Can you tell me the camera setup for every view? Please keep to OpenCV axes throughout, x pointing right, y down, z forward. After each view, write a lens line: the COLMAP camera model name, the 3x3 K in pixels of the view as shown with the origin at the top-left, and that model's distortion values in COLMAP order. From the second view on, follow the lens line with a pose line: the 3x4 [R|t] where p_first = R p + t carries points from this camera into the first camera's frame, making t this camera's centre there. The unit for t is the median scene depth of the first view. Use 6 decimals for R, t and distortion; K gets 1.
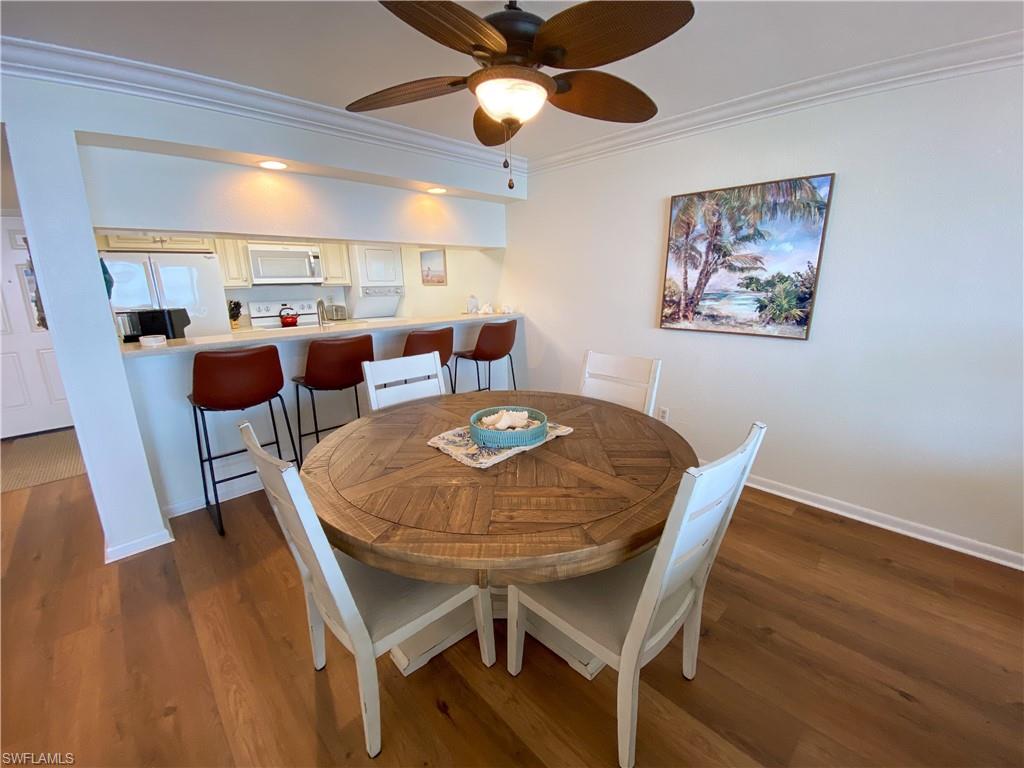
lens RADIAL K [[415.4, 0, 504.4], [0, 415.4, 380.2], [0, 0, 1]] dist [0.000290, -0.010543]
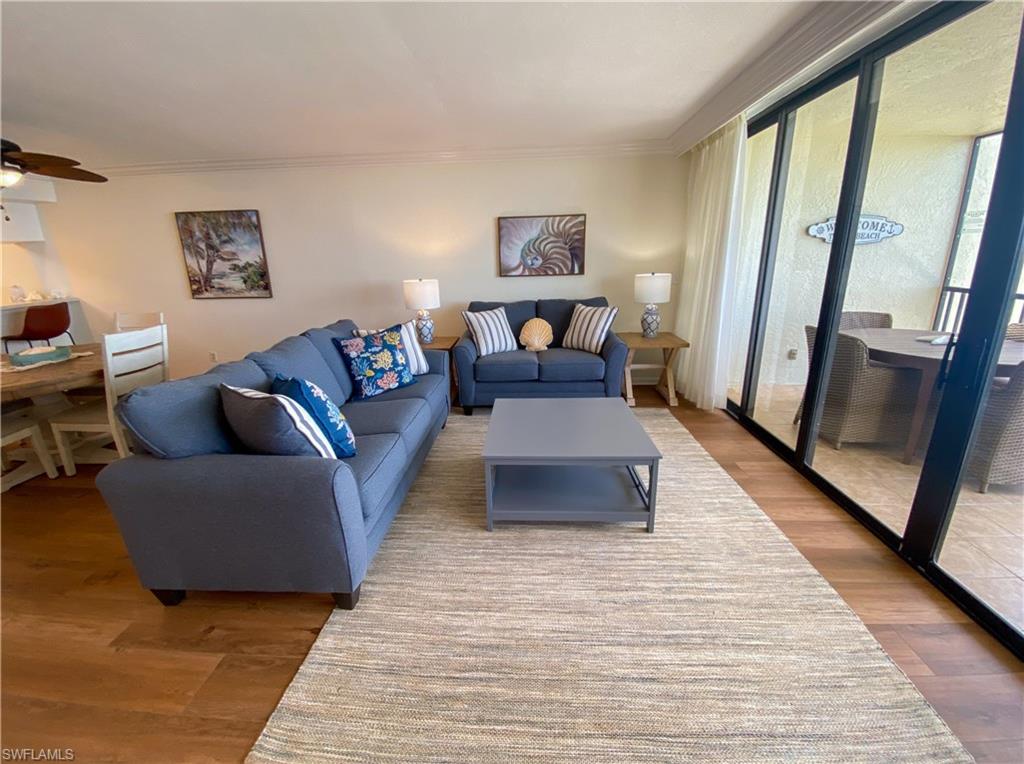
lens RADIAL K [[415.4, 0, 515.4], [0, 415.4, 382.0], [0, 0, 1]] dist [0.000290, -0.010543]
pose [[0.725803, -0.193996, 0.659982, 0.197602], [0.168305, 0.980332, 0.103069, 0.245260], [-0.666996, 0.036270, 0.744178, -1.021181]]
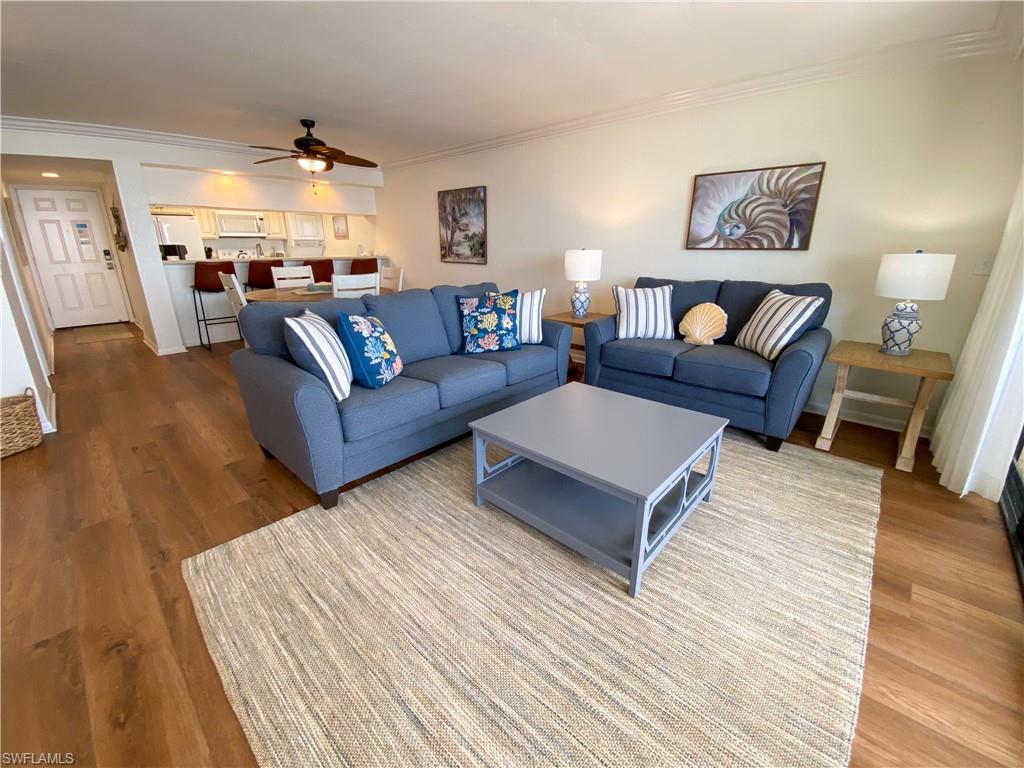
lens RADIAL K [[415.4, 0, 515.6], [0, 415.4, 390.5], [0, 0, 1]] dist [0.000290, -0.010543]
pose [[0.997956, -0.001795, 0.063874, 0.677142], [-0.004257, 0.995517, 0.094486, 0.323299], [-0.063758, -0.094565, 0.993475, -1.122600]]
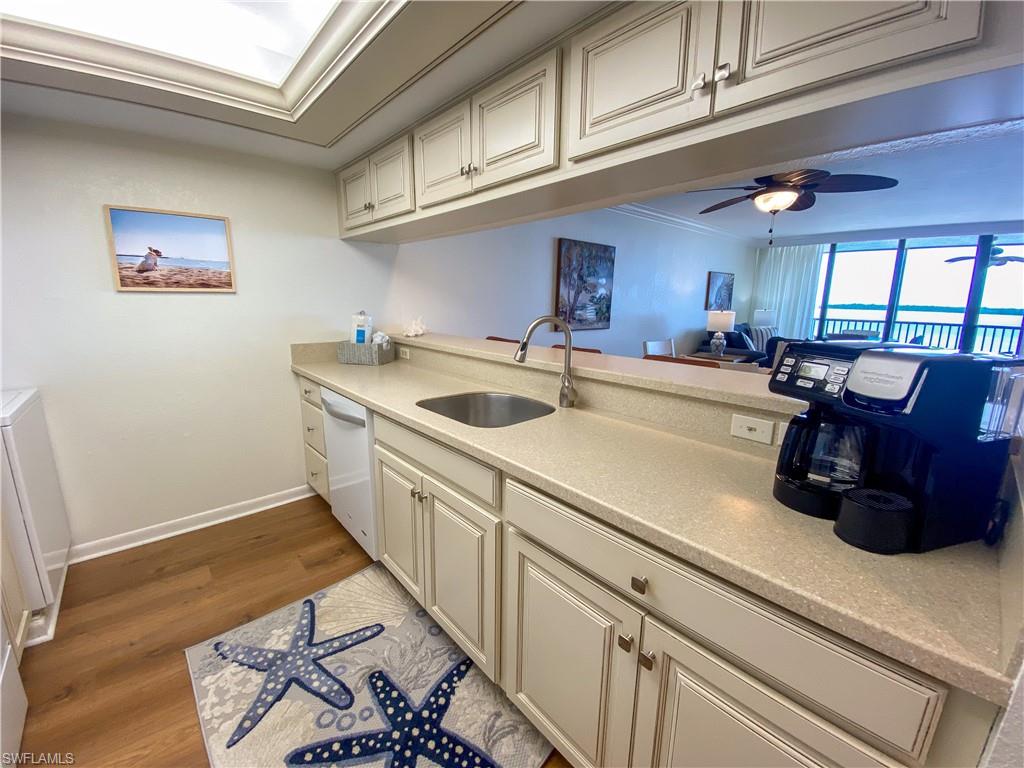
lens RADIAL K [[415.4, 0, 515.1], [0, 415.4, 382.5], [0, 0, 1]] dist [0.000290, -0.010543]
pose [[0.032579, -0.181455, 0.982859, -1.149993], [0.215835, 0.961455, 0.170349, -0.257053], [-0.975886, 0.206585, 0.070487, 1.220318]]
